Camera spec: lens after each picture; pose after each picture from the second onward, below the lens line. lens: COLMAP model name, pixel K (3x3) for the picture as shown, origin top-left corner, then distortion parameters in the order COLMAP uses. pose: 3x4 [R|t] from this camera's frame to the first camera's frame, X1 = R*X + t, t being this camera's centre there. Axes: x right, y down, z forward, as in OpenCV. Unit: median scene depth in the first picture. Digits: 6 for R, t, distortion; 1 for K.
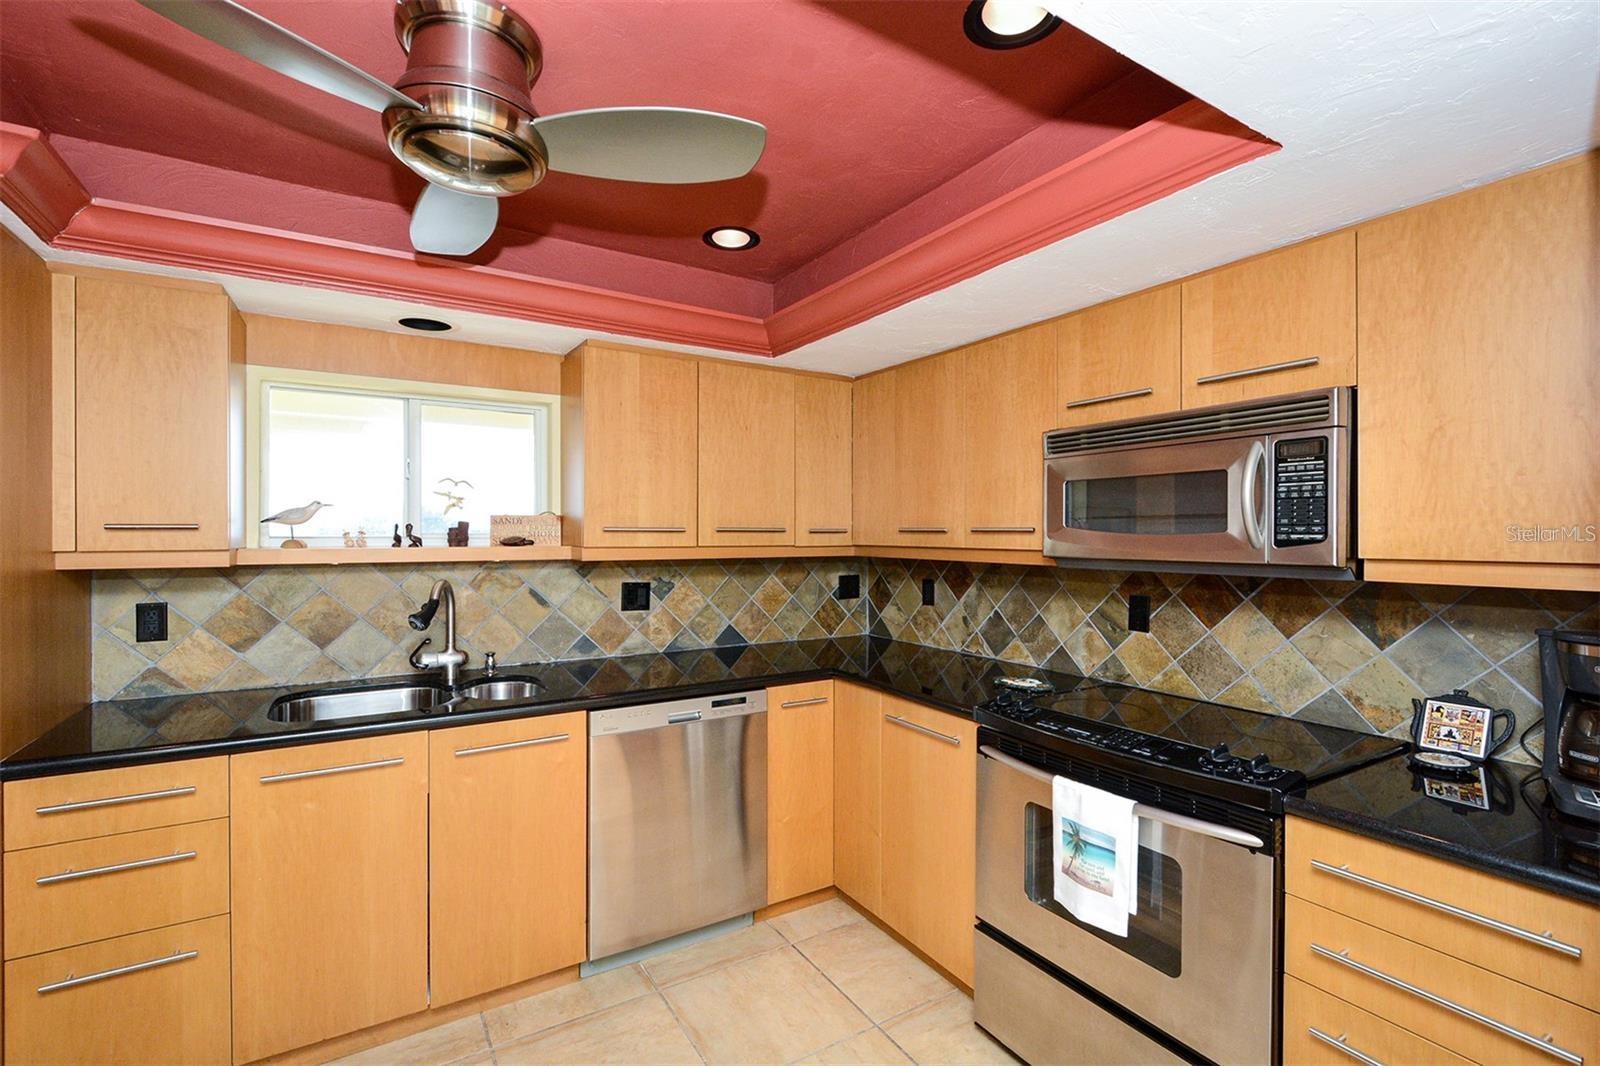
lens RADIAL K [[713.5, 0, 807.1], [0, 713.5, 534.6], [0, 0, 1]] dist [0.001086, -0.004271]
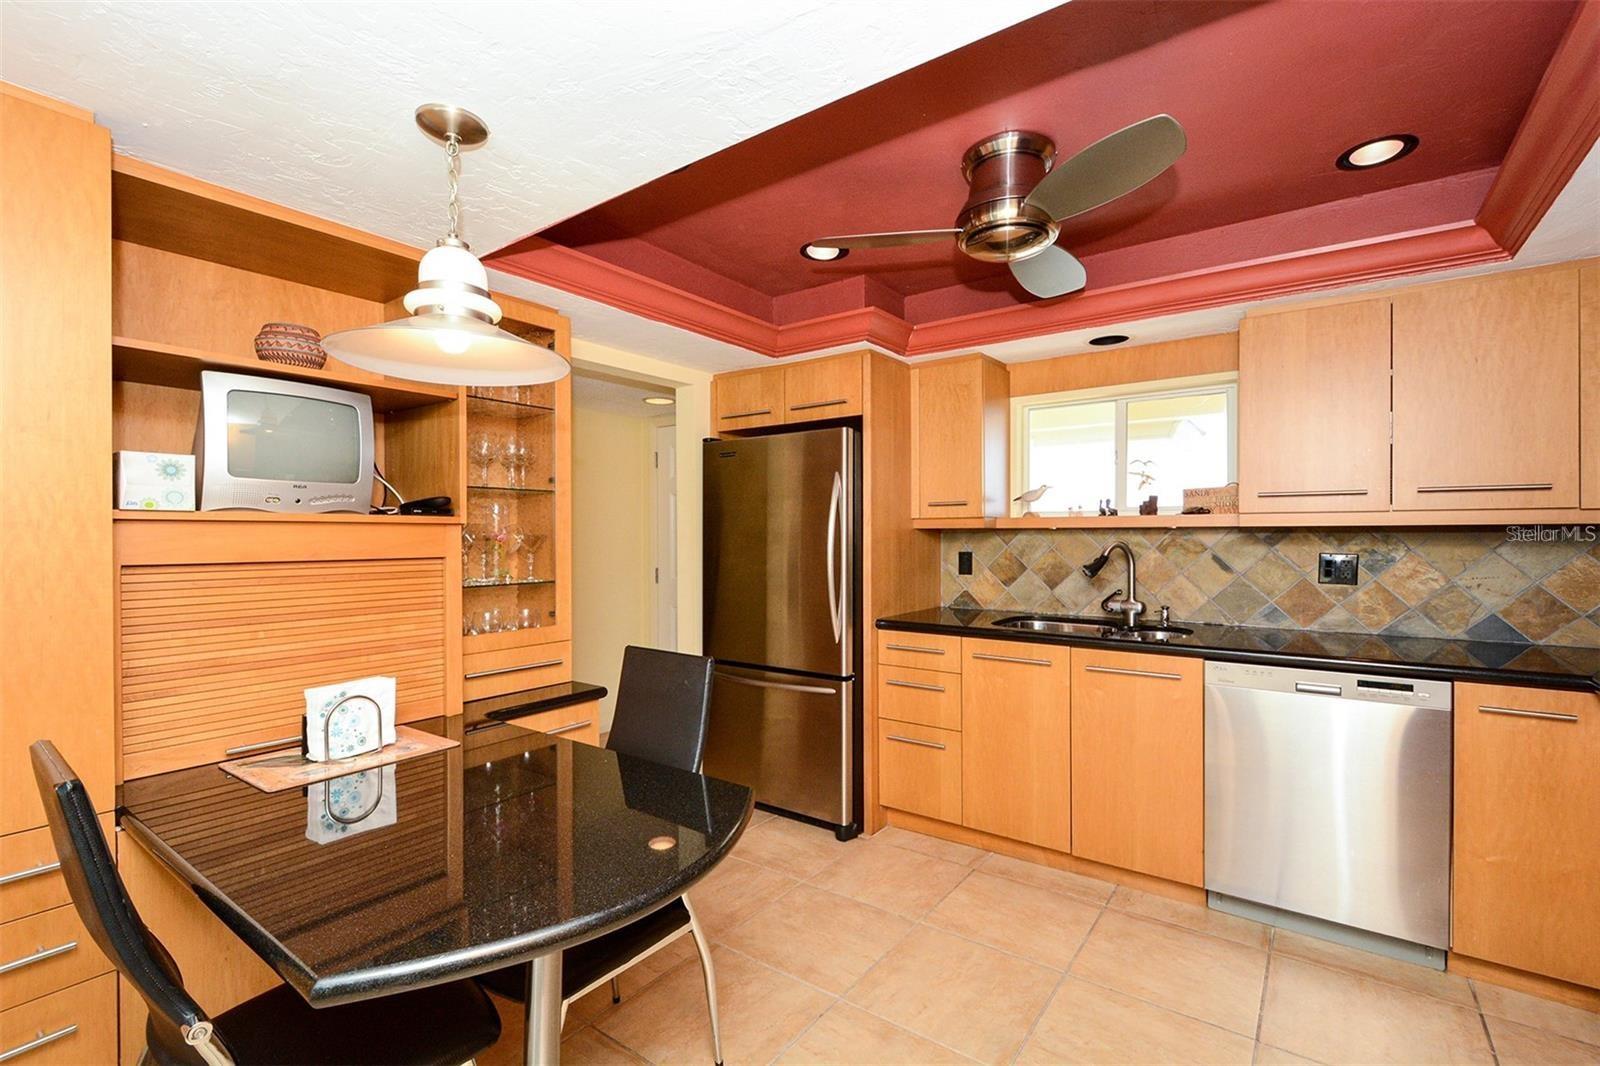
lens RADIAL K [[713.5, 0, 805.6], [0, 713.5, 533.4], [0, 0, 1]] dist [0.001086, -0.004271]
pose [[0.368716, -0.004929, -0.929529, 0.430584], [0.002492, 0.999988, -0.004314, 0.051637], [0.929539, -0.000725, 0.368724, 0.029261]]
